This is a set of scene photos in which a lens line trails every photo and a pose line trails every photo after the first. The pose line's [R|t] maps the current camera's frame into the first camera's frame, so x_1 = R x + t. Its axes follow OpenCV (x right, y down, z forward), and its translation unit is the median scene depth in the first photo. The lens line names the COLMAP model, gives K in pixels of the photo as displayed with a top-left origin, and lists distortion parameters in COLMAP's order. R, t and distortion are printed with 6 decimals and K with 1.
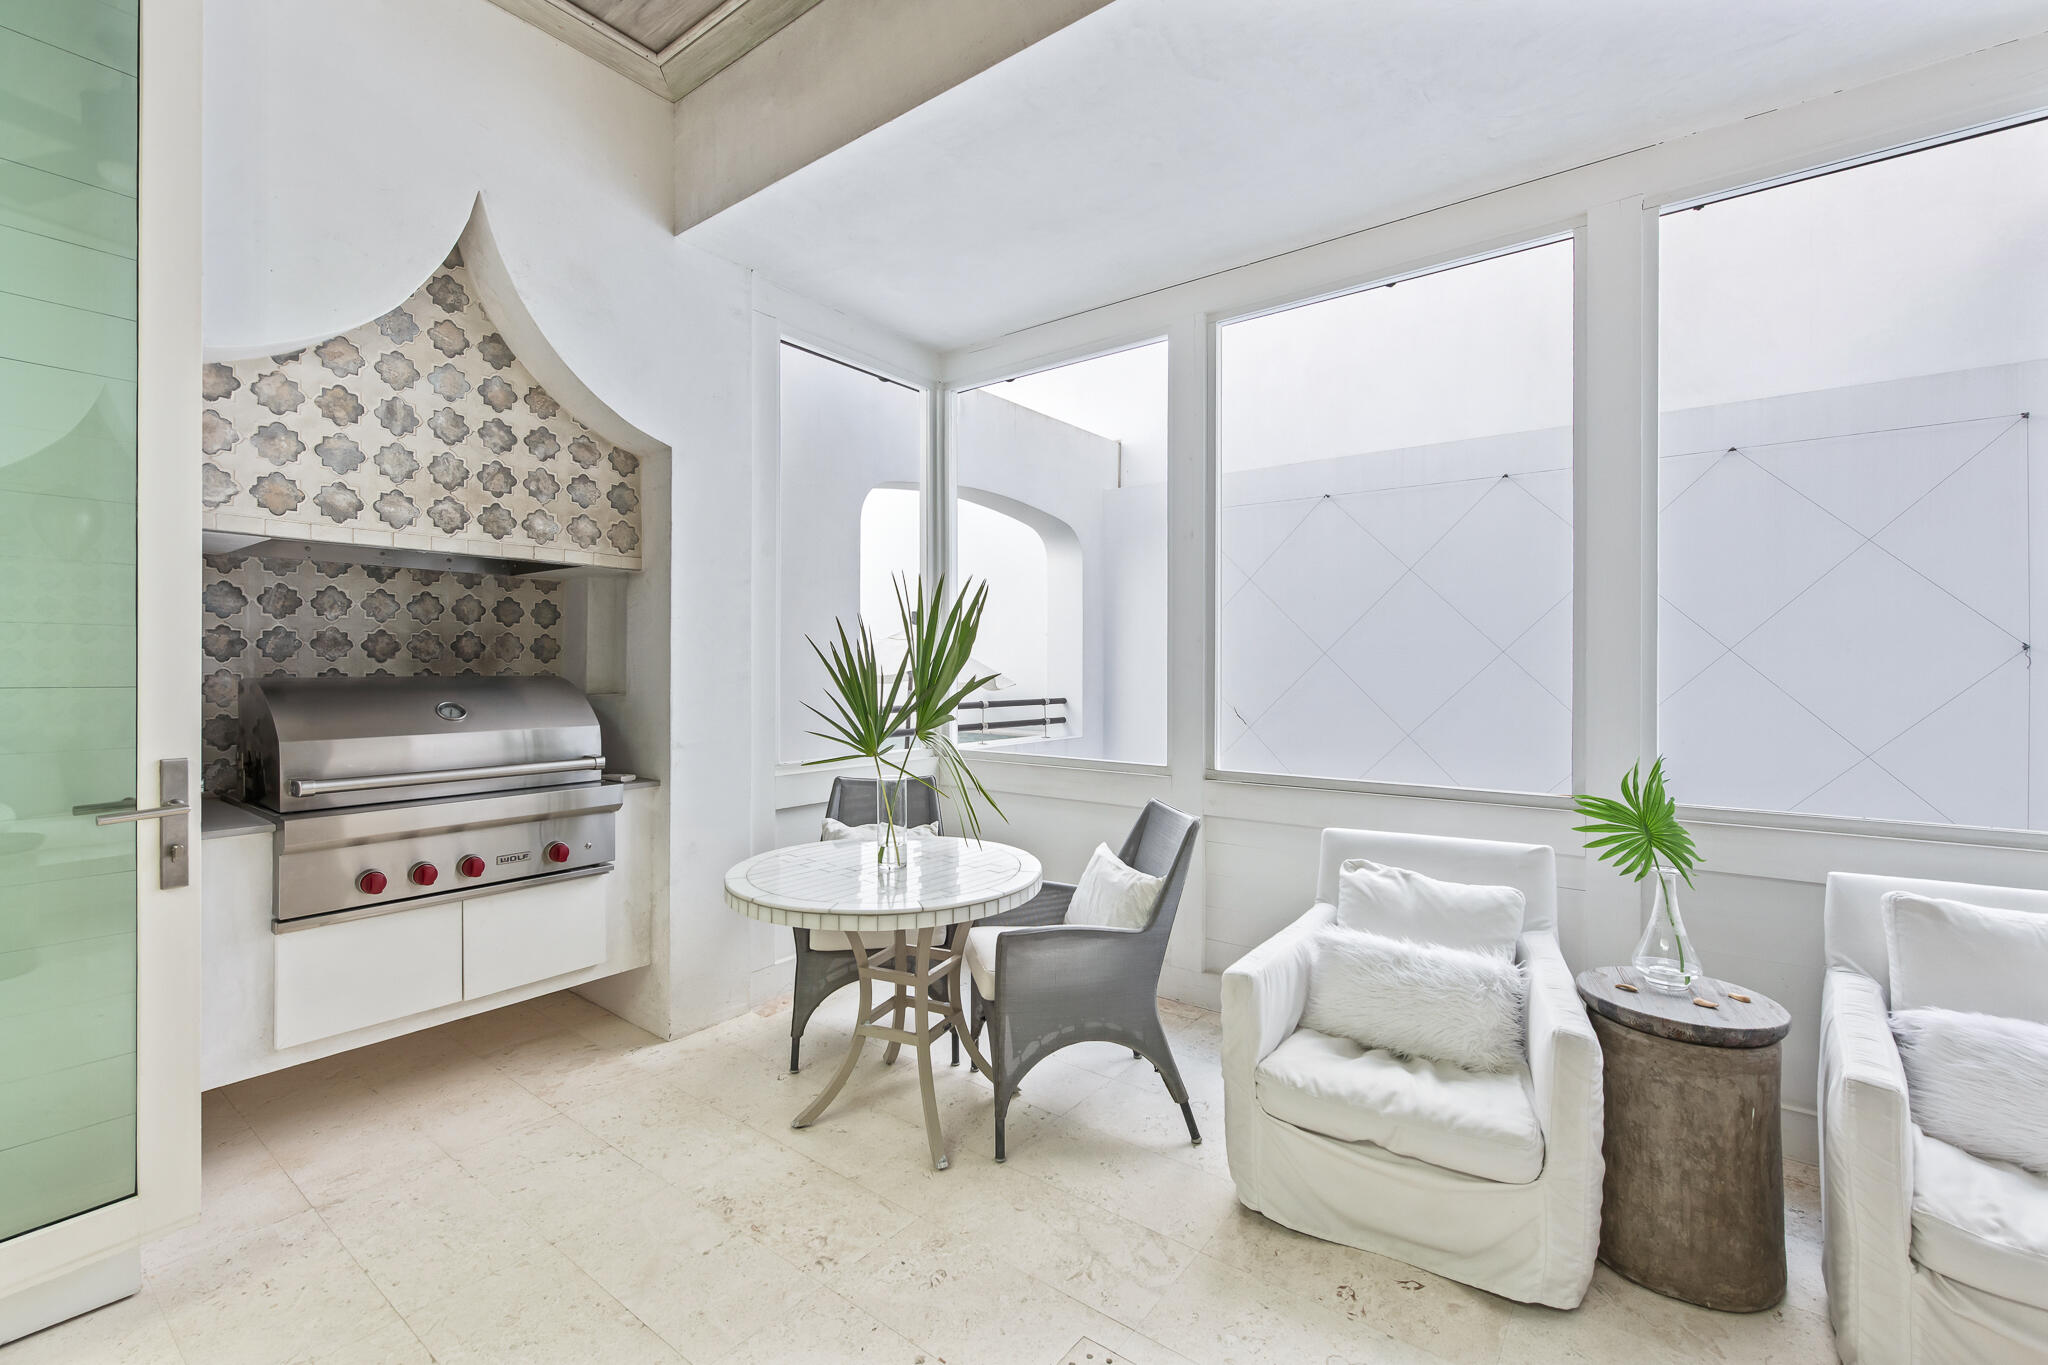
lens RADIAL K [[902.0, 0, 1018.6], [0, 902.0, 669.1], [0, 0, 1]] dist [0.004372, 0.000584]
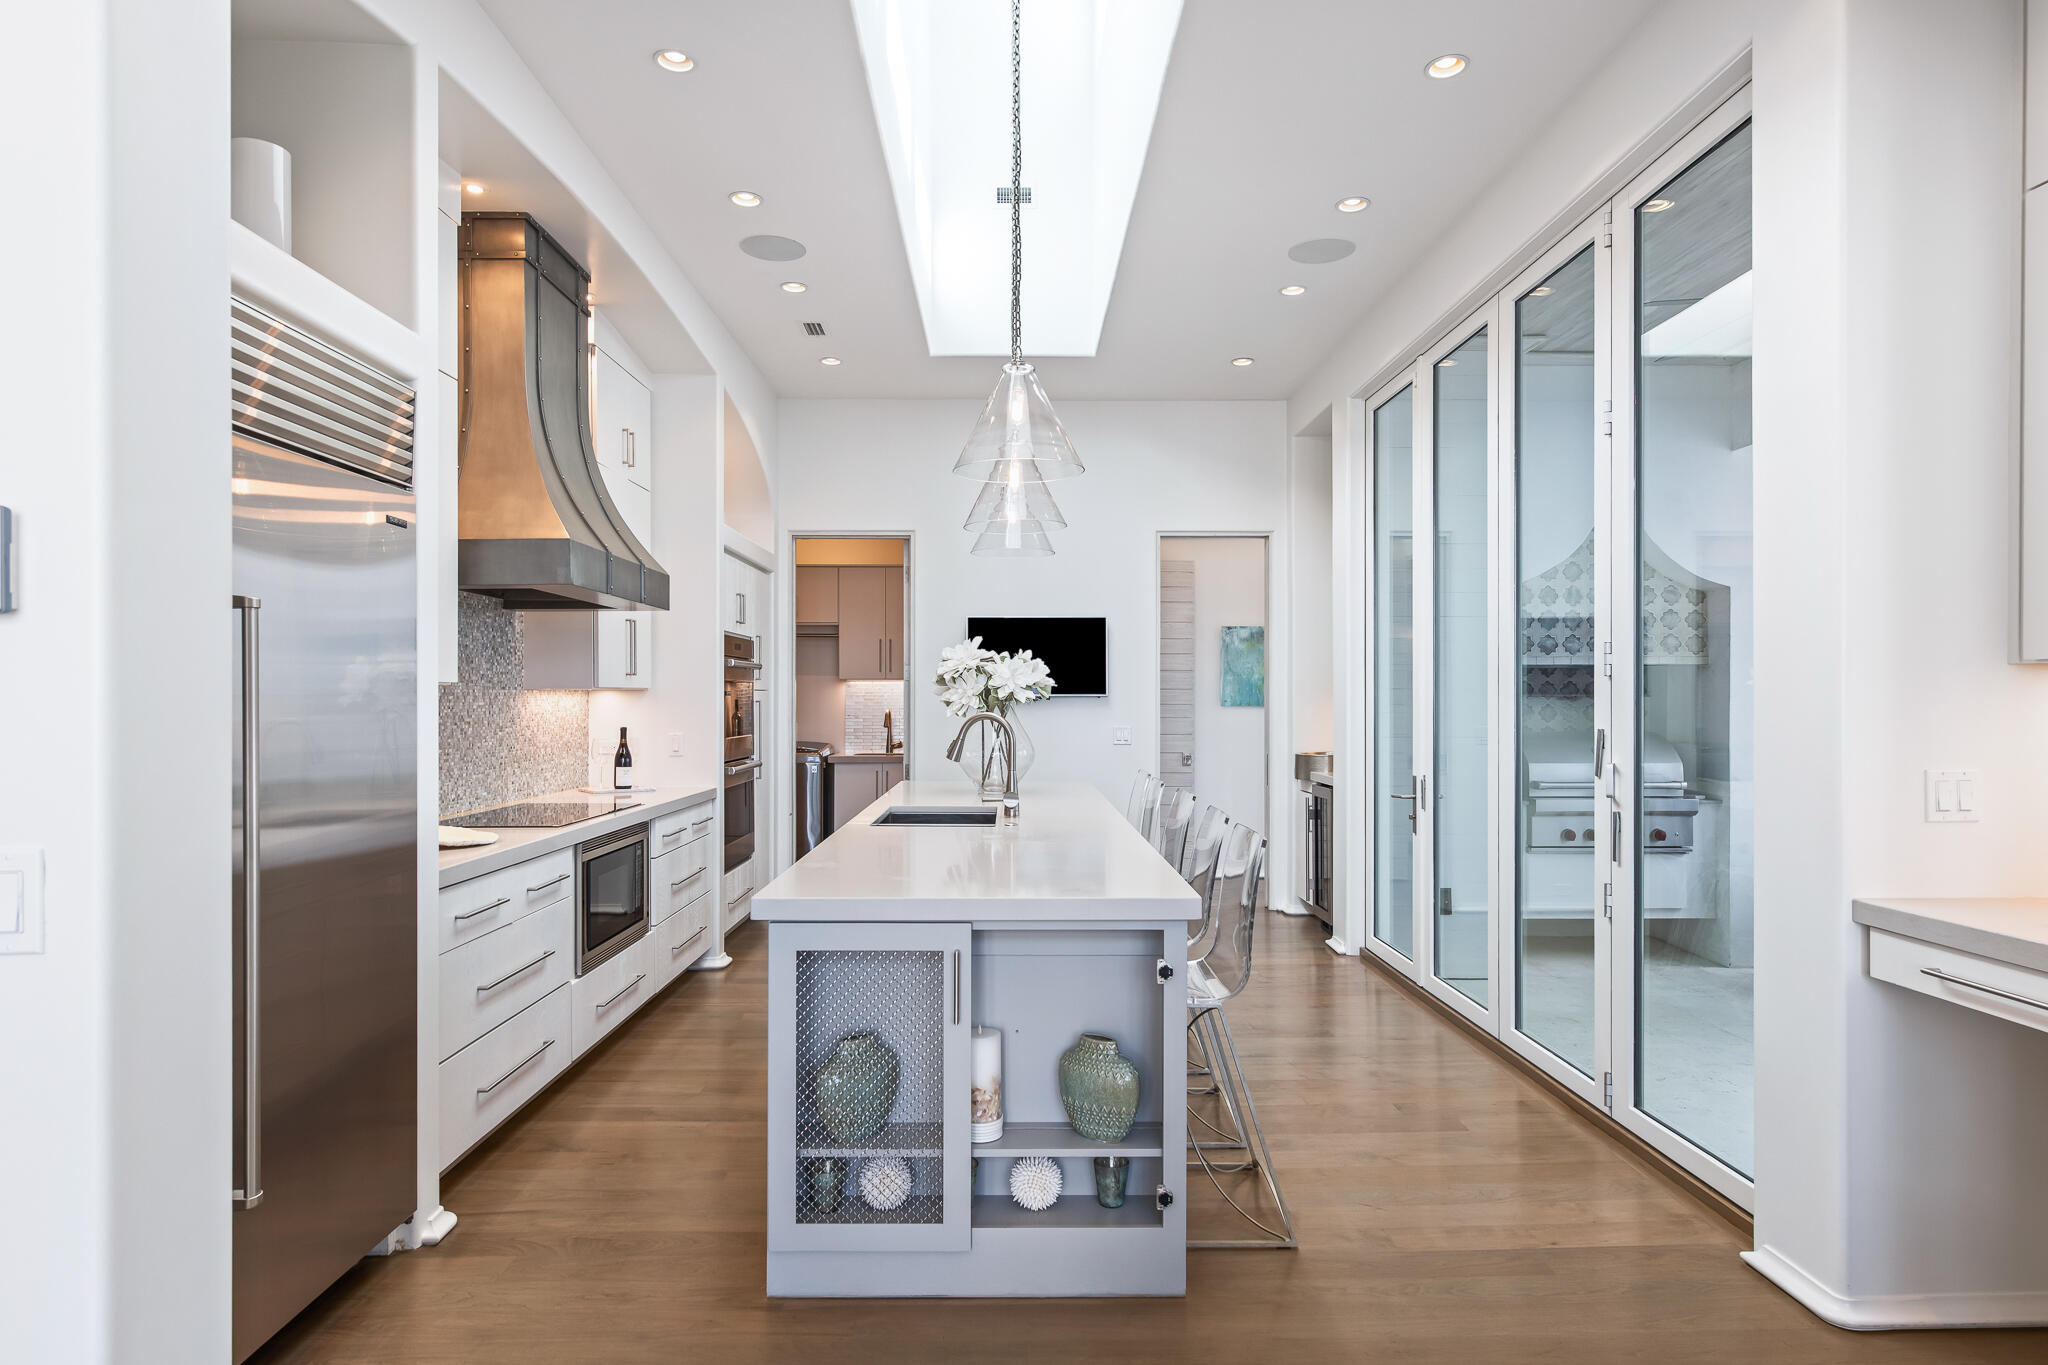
lens RADIAL K [[1142.5, 0, 1012.8], [0, 1142.5, 695.7], [0, 0, 1]] dist [0.004116, 0.000584]
pose [[0.612544, -0.004190, -0.790426, 0.509369], [-0.001934, 0.999975, -0.006800, -0.051009], [0.790434, 0.005694, 0.612520, -1.448195]]
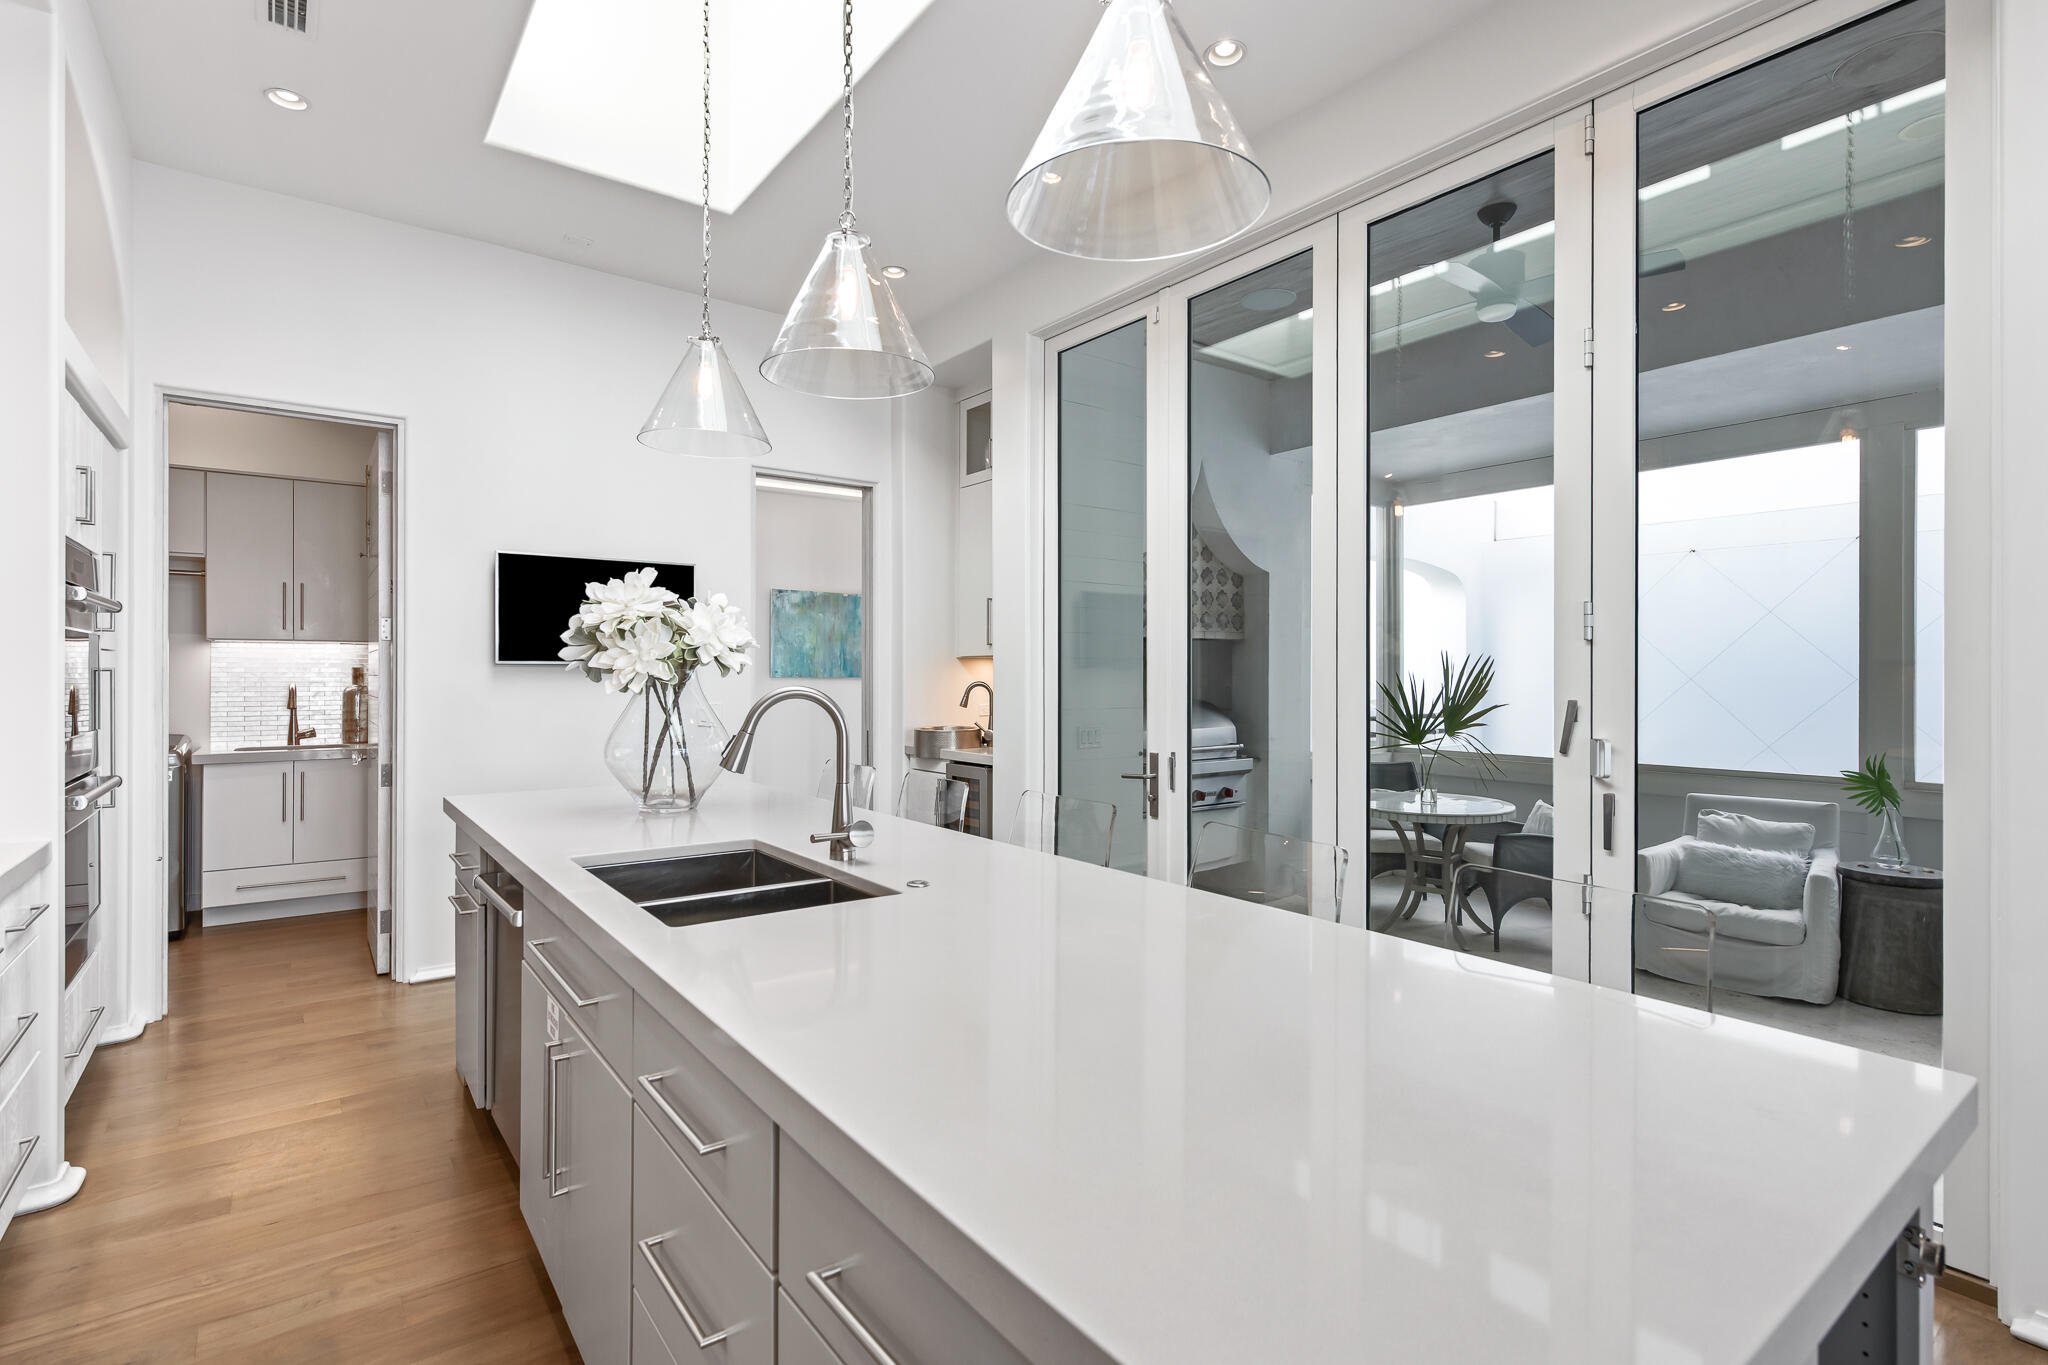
lens RADIAL K [[972.7, 0, 1024.8], [0, 972.7, 672.1], [0, 0, 1]] dist [0.003924, -0.000014]
pose [[0.962983, -0.001009, -0.269560, -0.402945], [-0.000495, 0.999985, -0.005509, -0.045695], [0.269562, 0.005439, 0.962968, -1.208205]]
